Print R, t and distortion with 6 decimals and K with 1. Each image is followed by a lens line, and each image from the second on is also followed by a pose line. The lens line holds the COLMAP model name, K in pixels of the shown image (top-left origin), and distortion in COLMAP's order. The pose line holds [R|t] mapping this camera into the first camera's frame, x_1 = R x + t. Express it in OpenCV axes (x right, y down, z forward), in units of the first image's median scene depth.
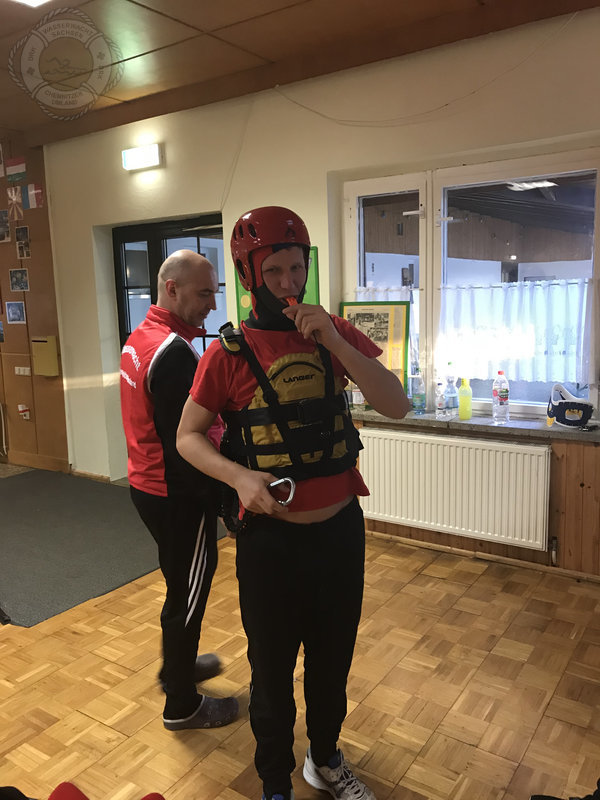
lens RADIAL K [[654.4, 0, 299.2], [0, 654.4, 399.9], [0, 0, 1]] dist [-0.001552, 0.001882]
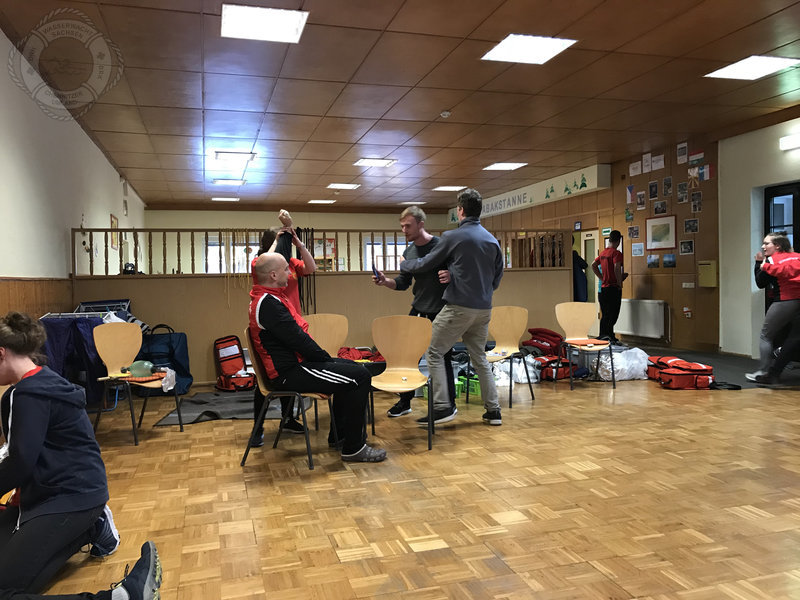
lens RADIAL K [[654.4, 0, 399.6], [0, 654.4, 295.9], [0, 0, 1]] dist [-0.001552, 0.001882]
pose [[0.770468, 0.027972, -0.636865, 0.031268], [-0.104922, 0.990976, -0.083408, 0.188103], [0.628785, 0.131085, 0.766450, -0.620661]]
